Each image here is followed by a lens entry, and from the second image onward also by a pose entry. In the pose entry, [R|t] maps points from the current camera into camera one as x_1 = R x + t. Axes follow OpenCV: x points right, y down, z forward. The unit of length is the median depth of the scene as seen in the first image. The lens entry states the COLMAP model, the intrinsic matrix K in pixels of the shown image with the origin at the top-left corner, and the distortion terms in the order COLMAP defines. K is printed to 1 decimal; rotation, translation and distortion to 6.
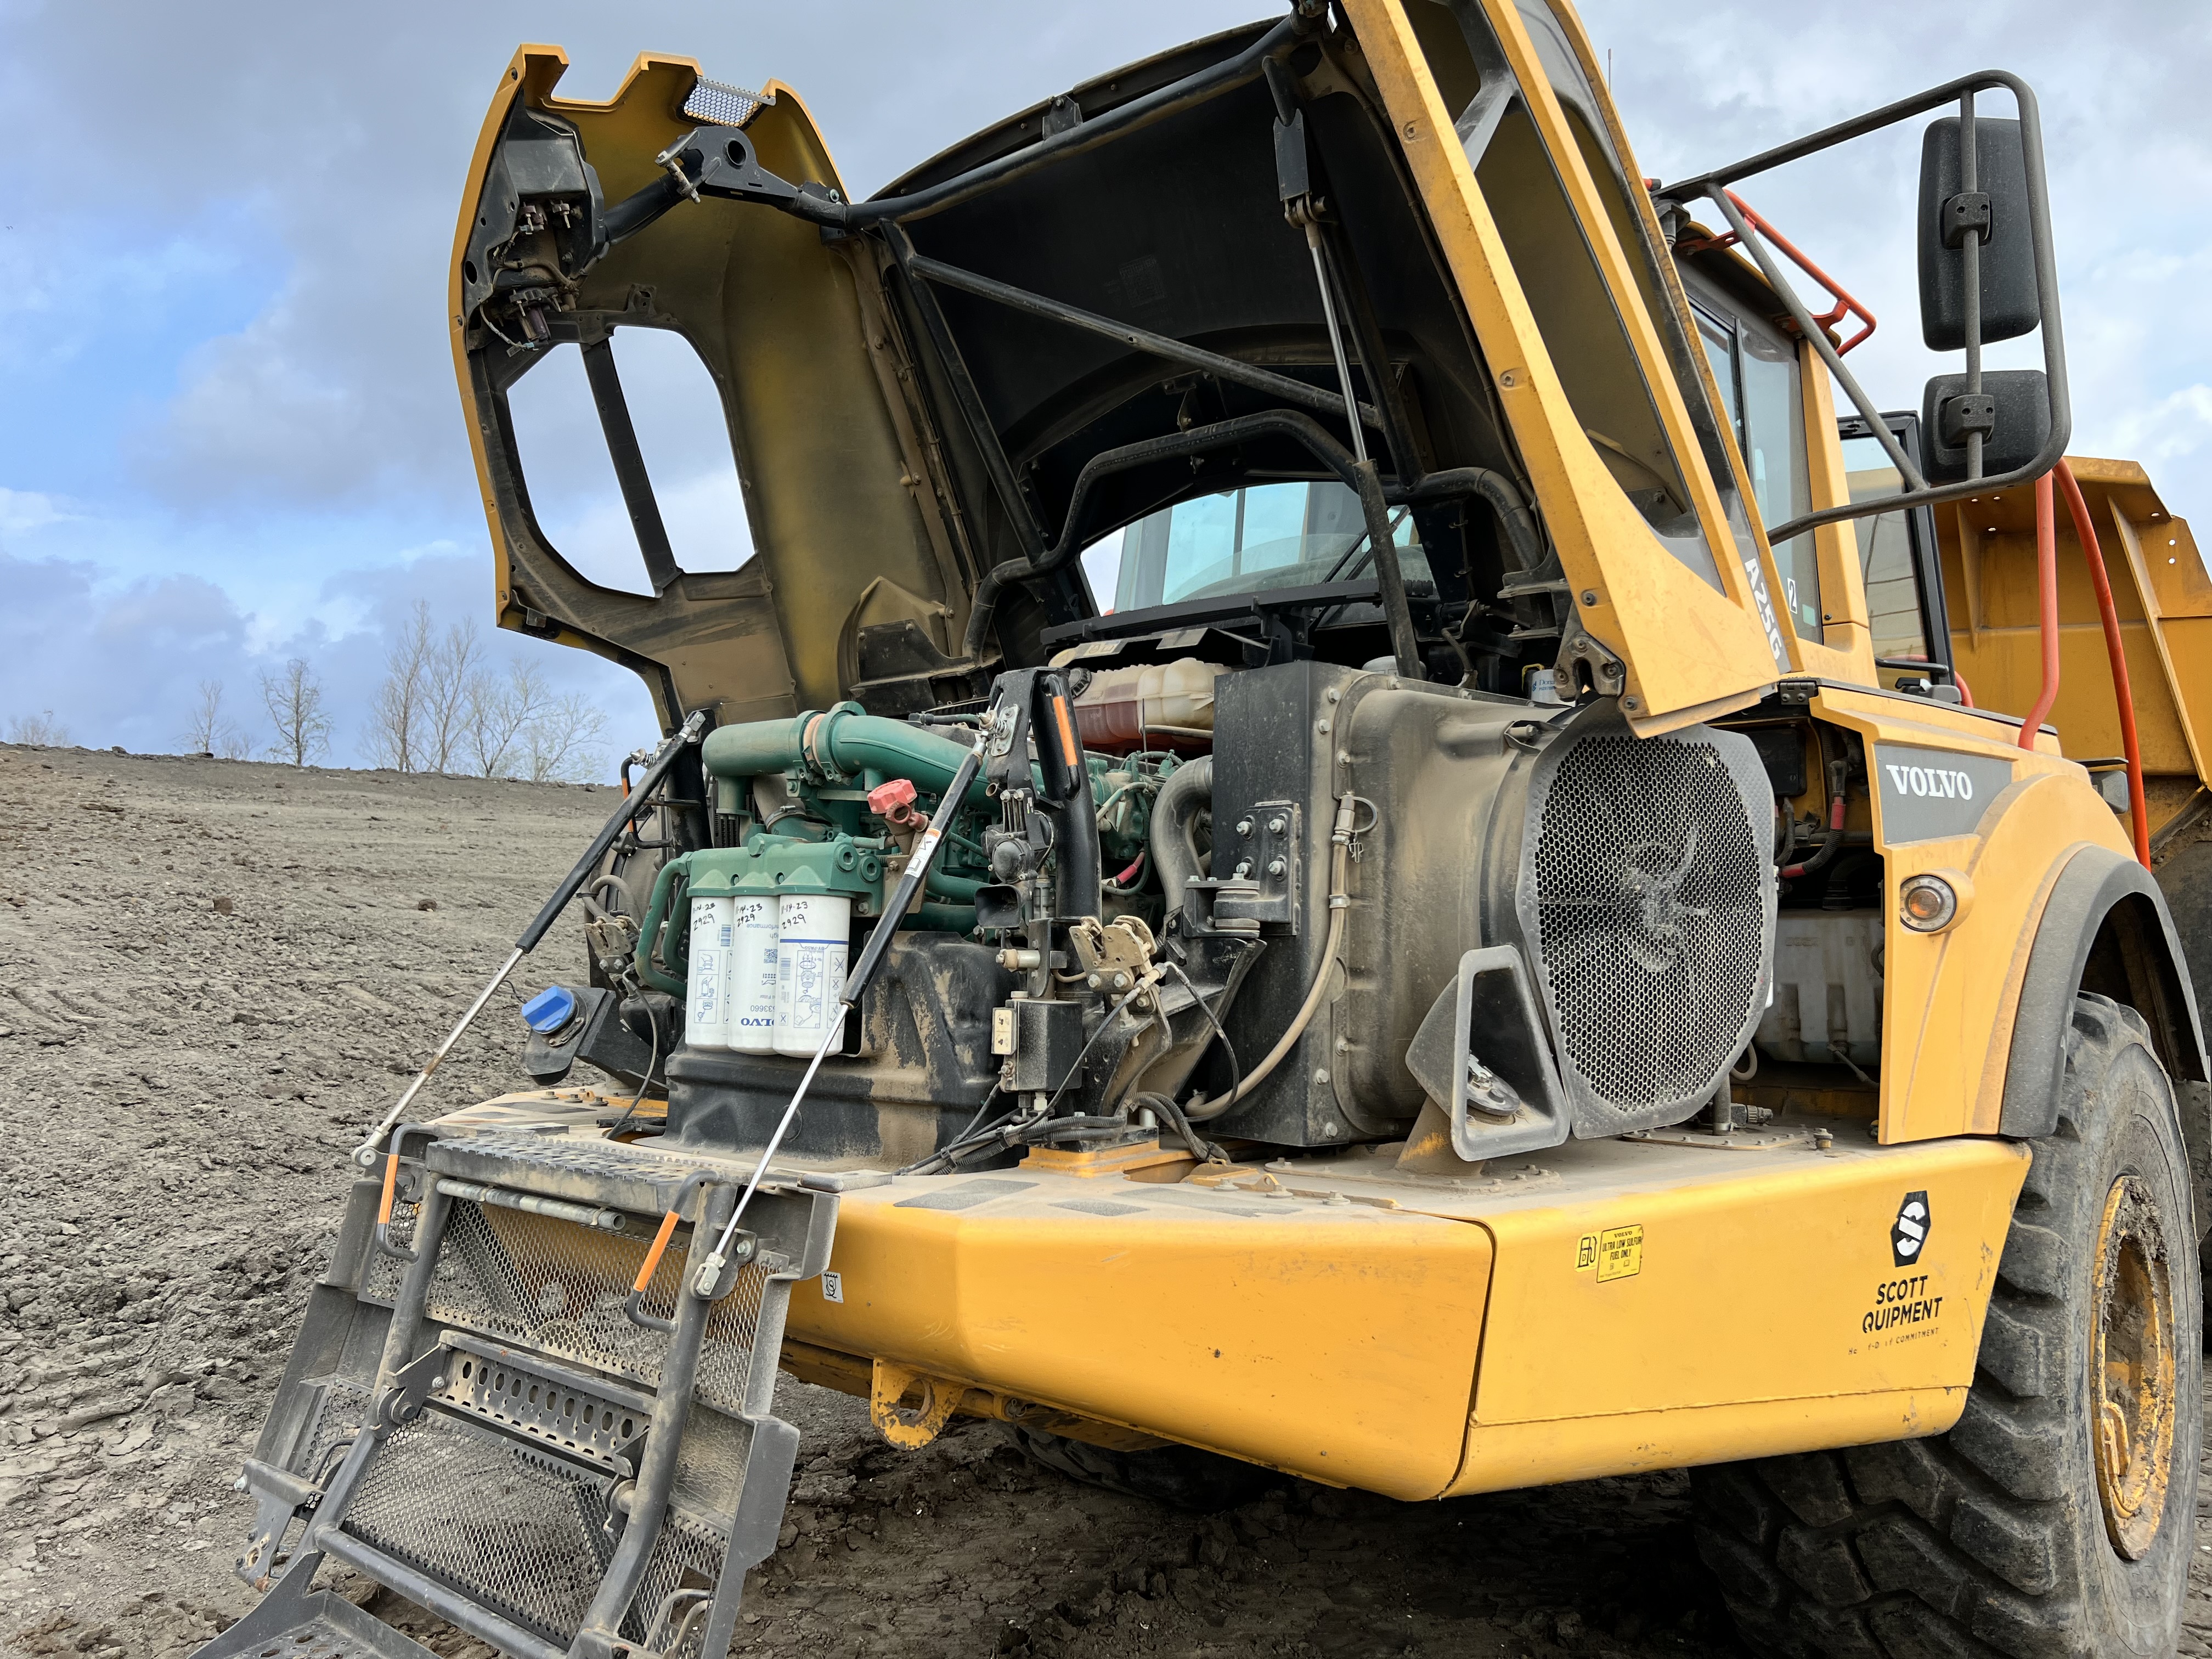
lens RADIAL K [[1687.6, 0, 1106.0], [0, 1687.6, 829.5], [0, 0, 1]] dist [0.010384, -0.007986]
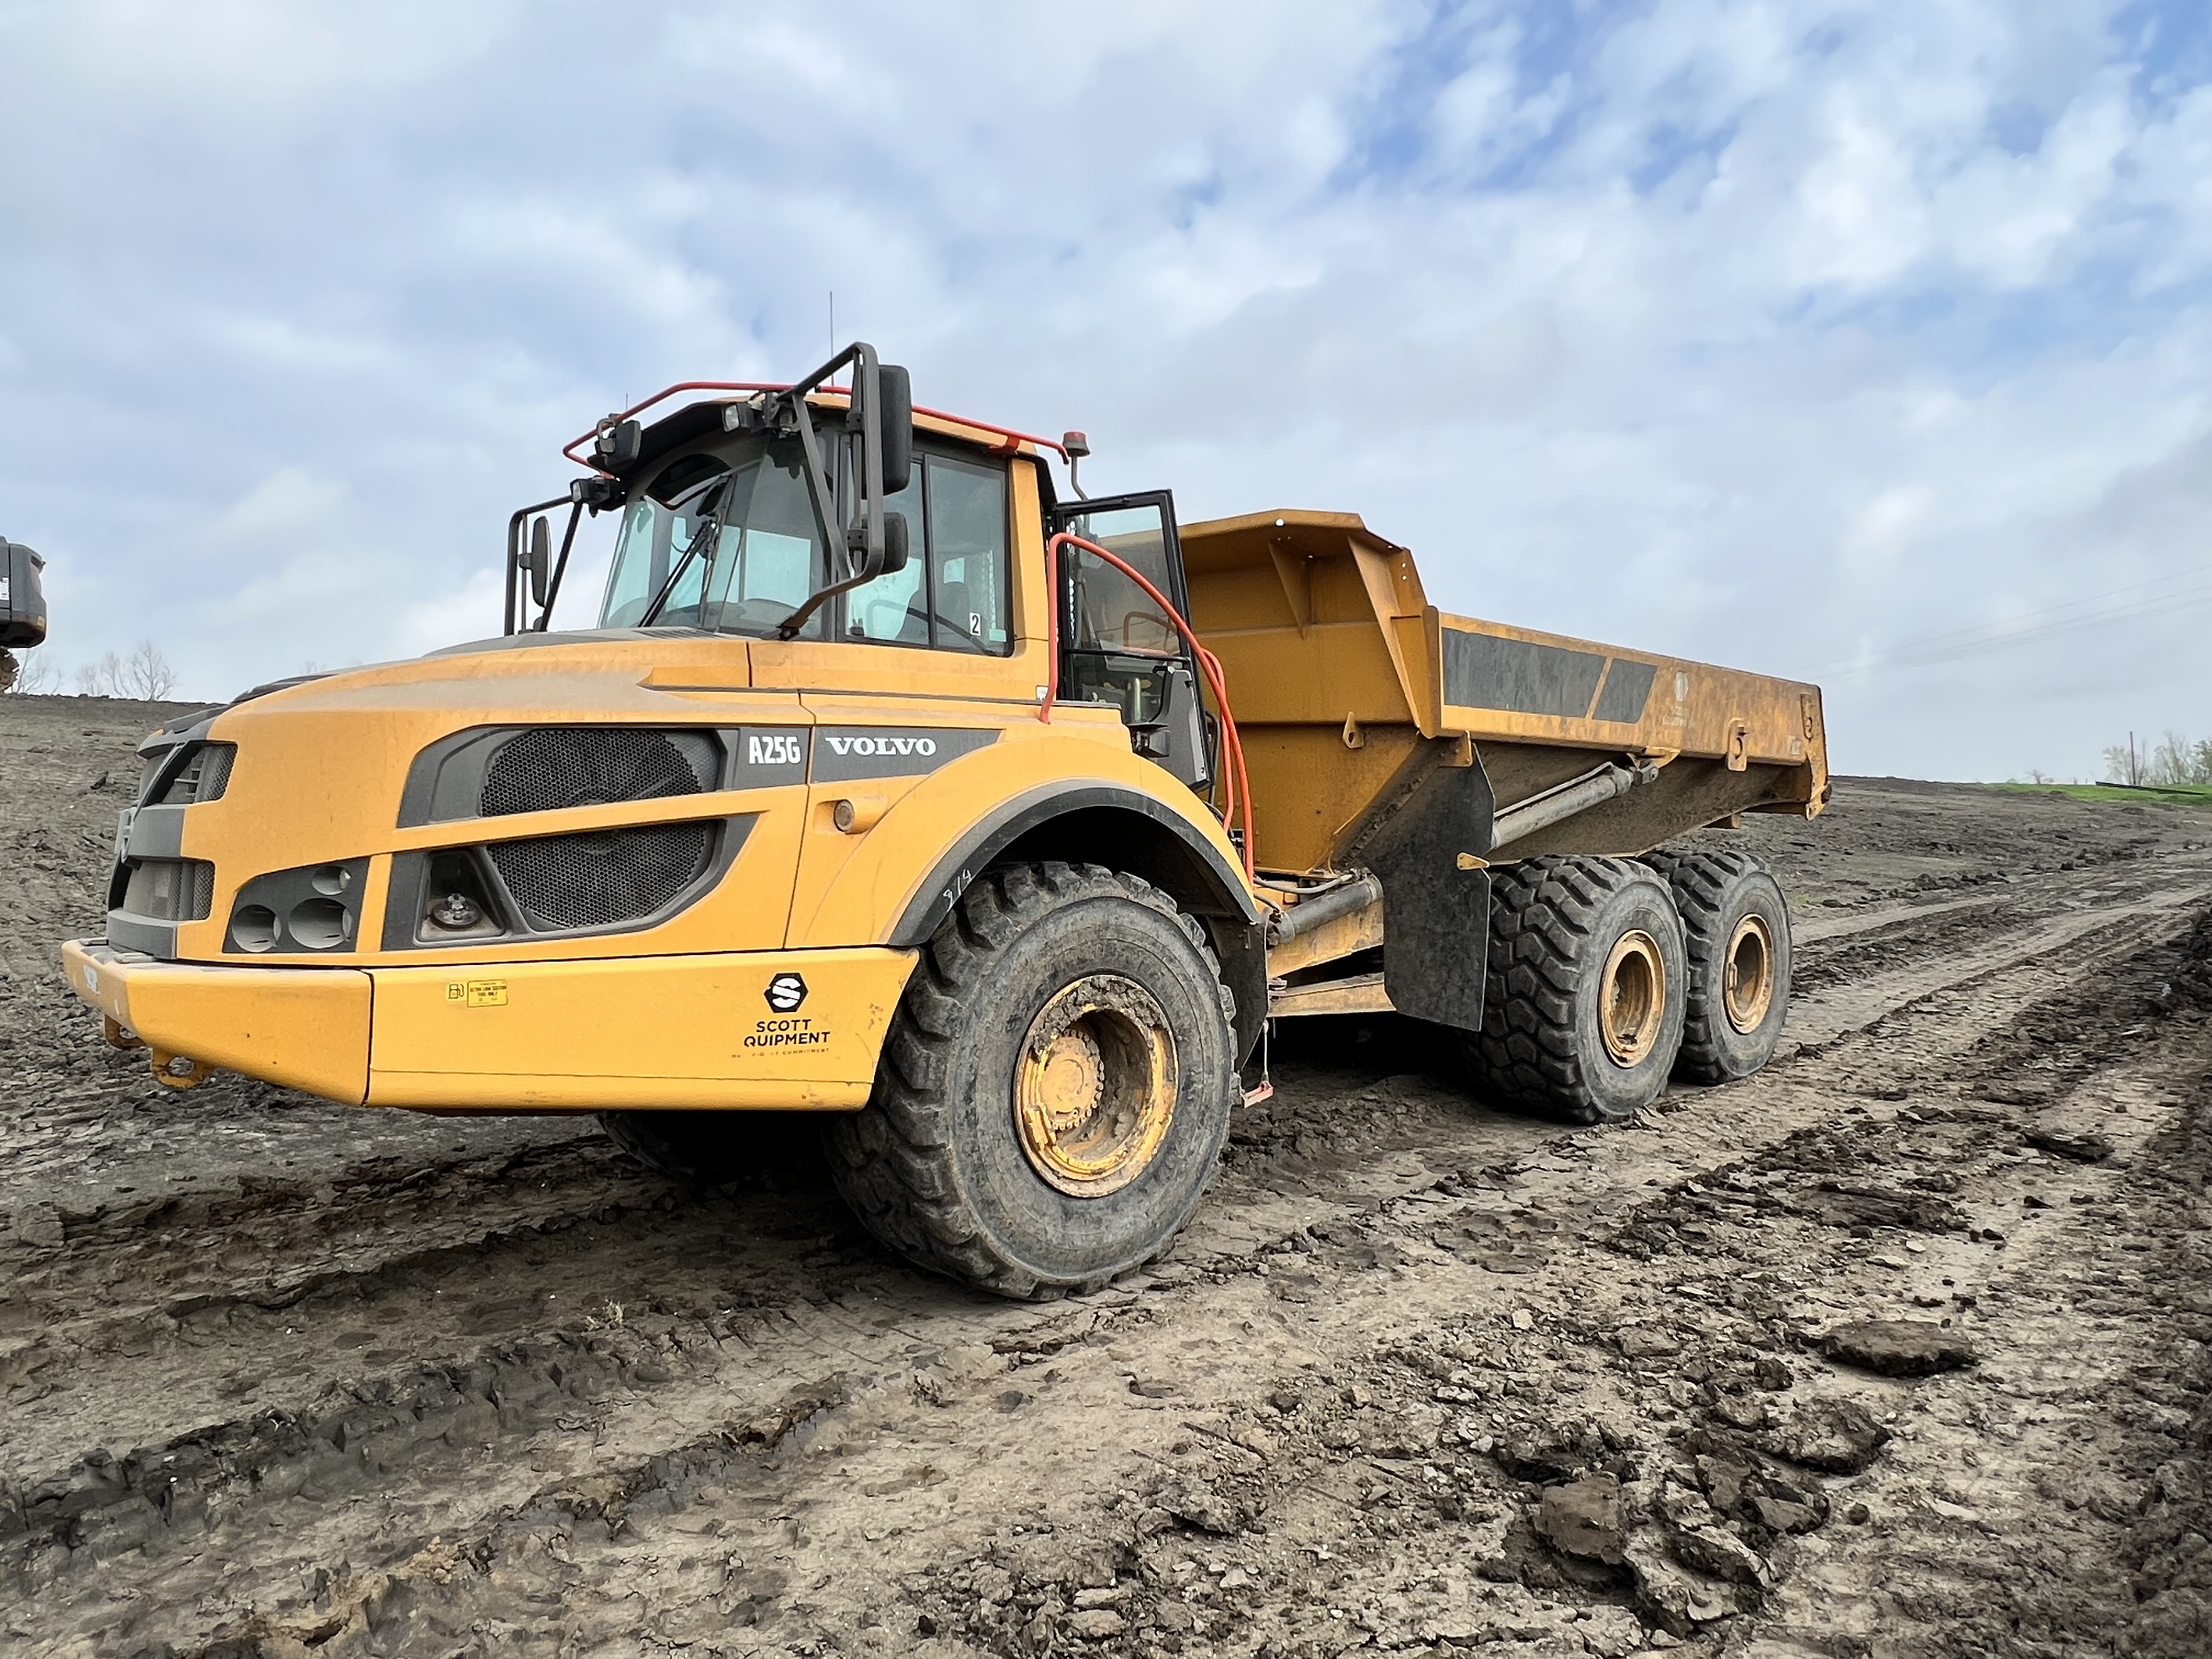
lens RADIAL K [[1338.9, 0, 1106.0], [0, 1338.9, 829.5], [0, 0, 1]] dist [-0.002177, 0.000197]
pose [[0.995738, -0.009608, -0.091720, 0.858806], [0.014988, 0.998195, 0.058151, -0.019144], [0.090996, -0.059278, 0.994085, -0.367297]]
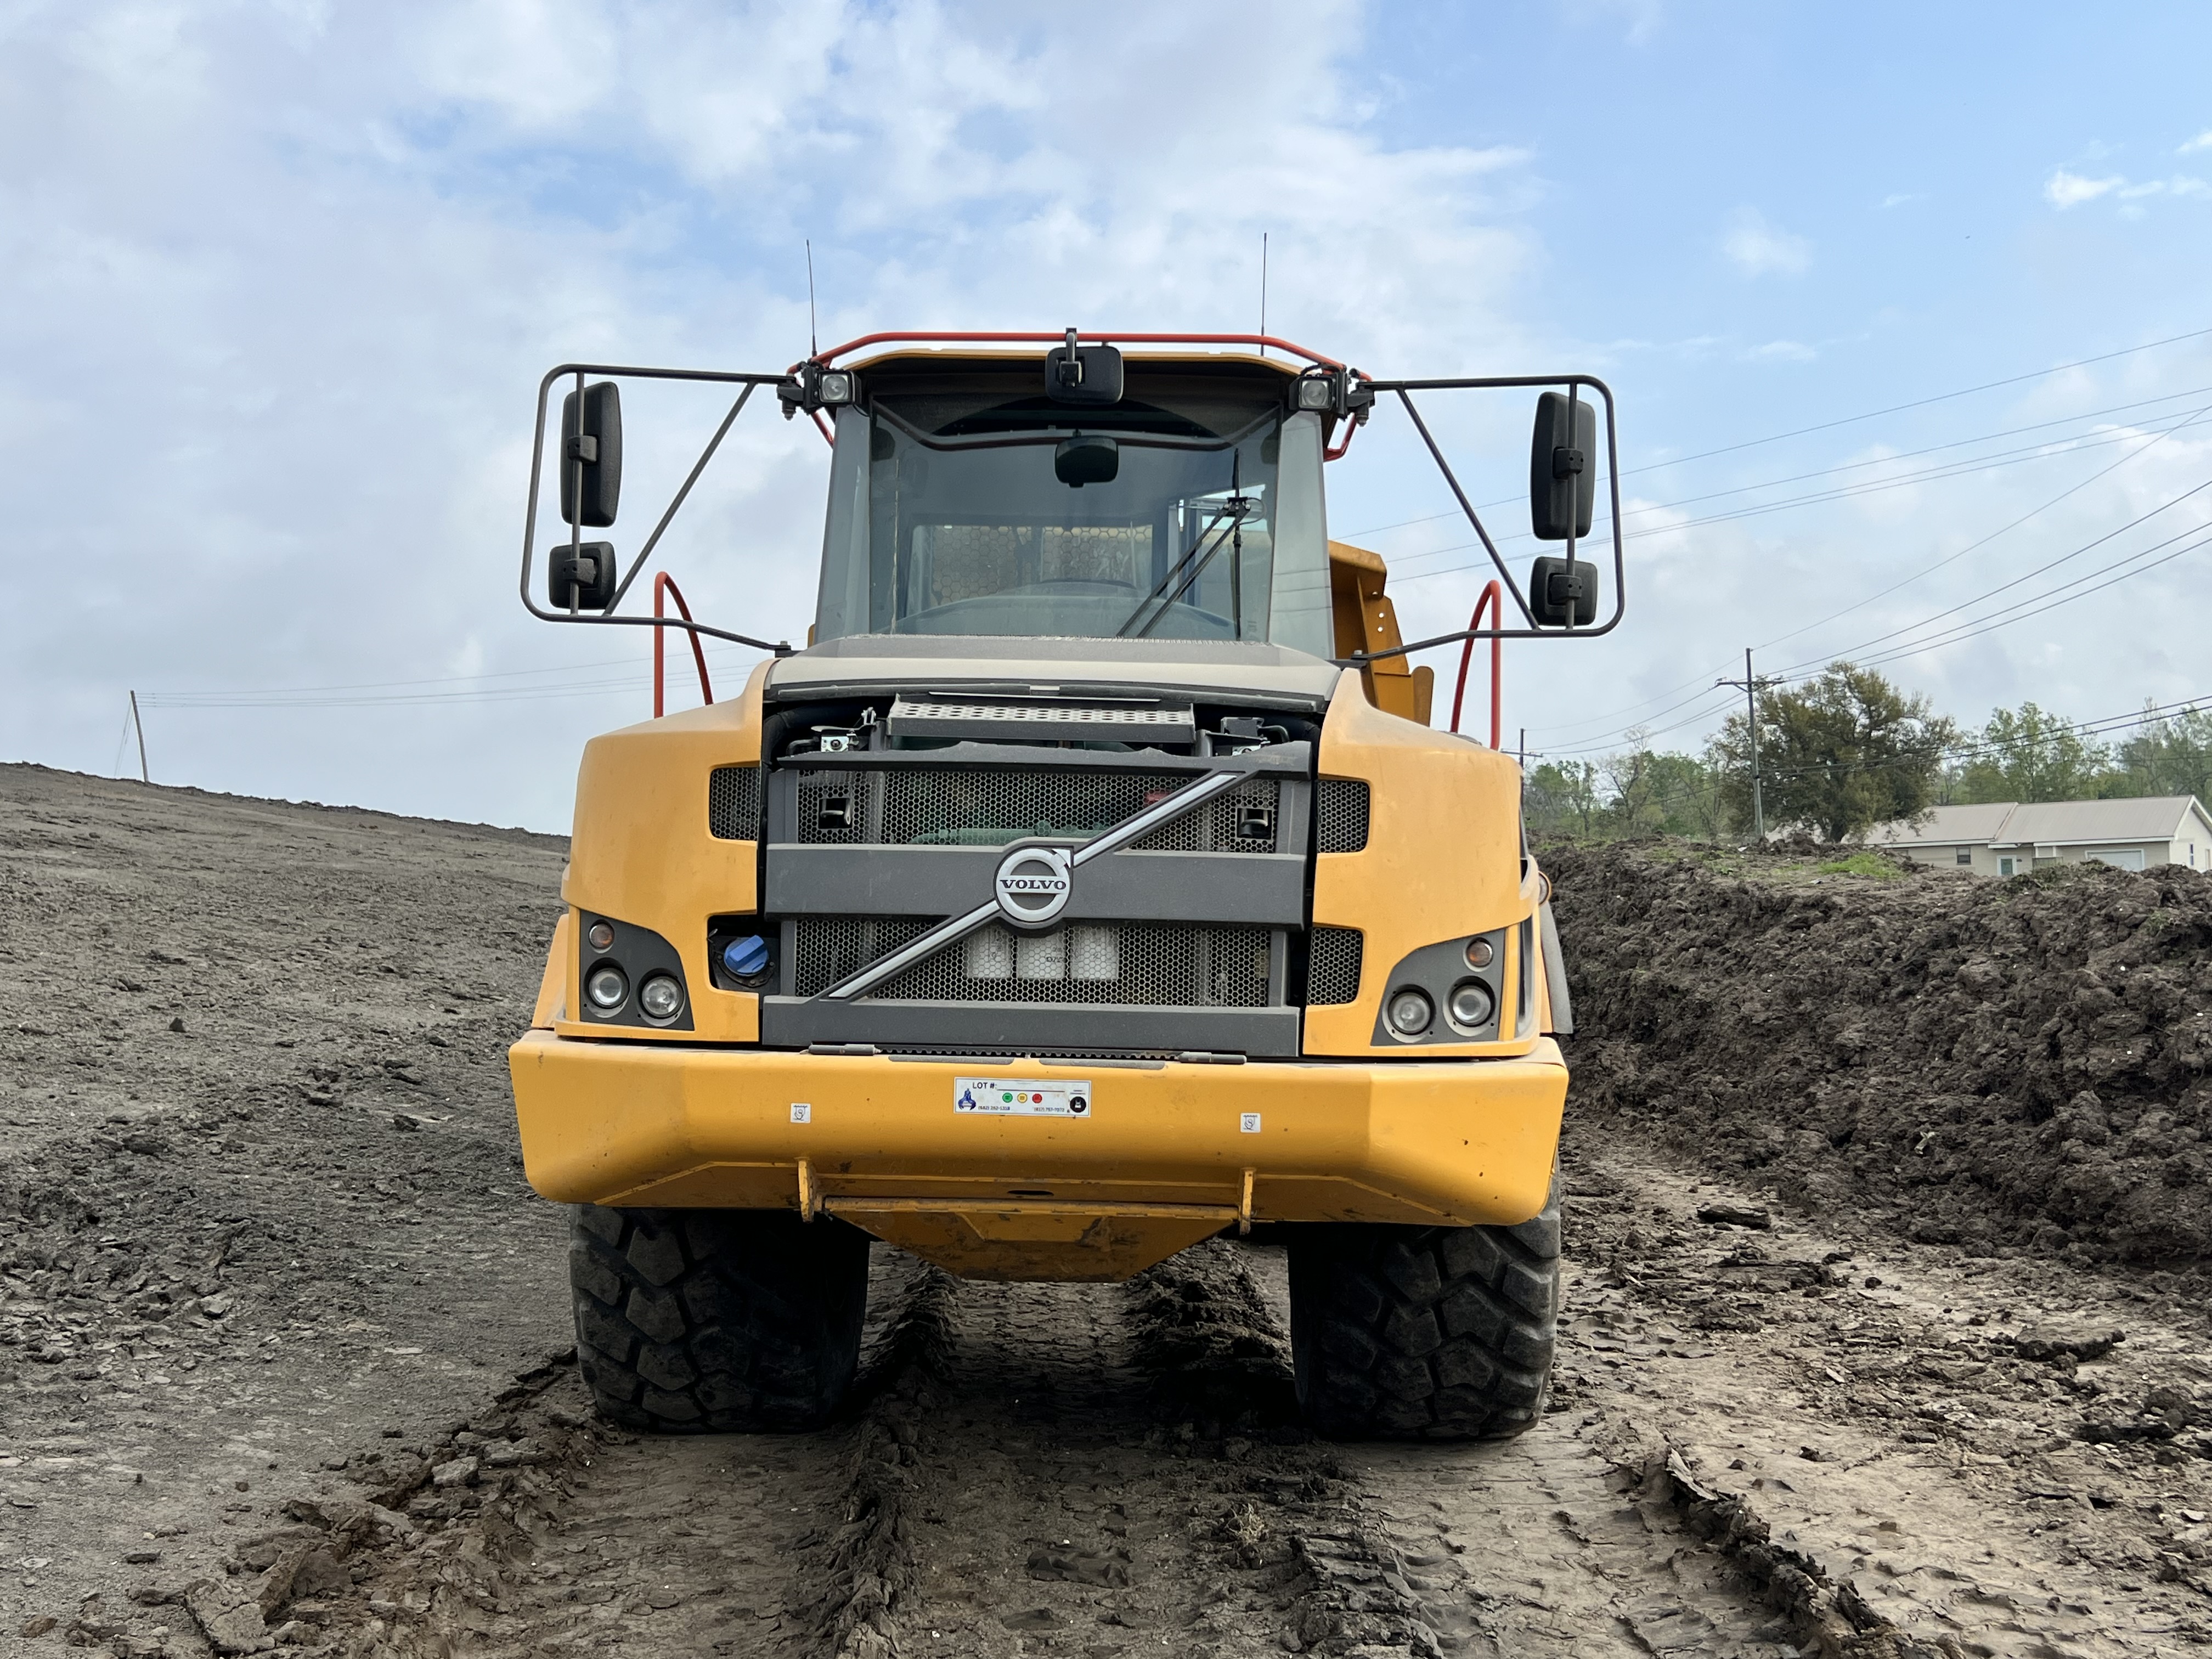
lens RADIAL K [[2187.6, 0, 1106.0], [0, 2187.6, 829.5], [0, 0, 1]] dist [0.130737, -0.268317]
pose [[0.764401, 0.034239, 0.643831, -1.122298], [-0.050762, 0.998685, 0.007158, -0.006085], [-0.642739, -0.038154, 0.765134, -0.318821]]
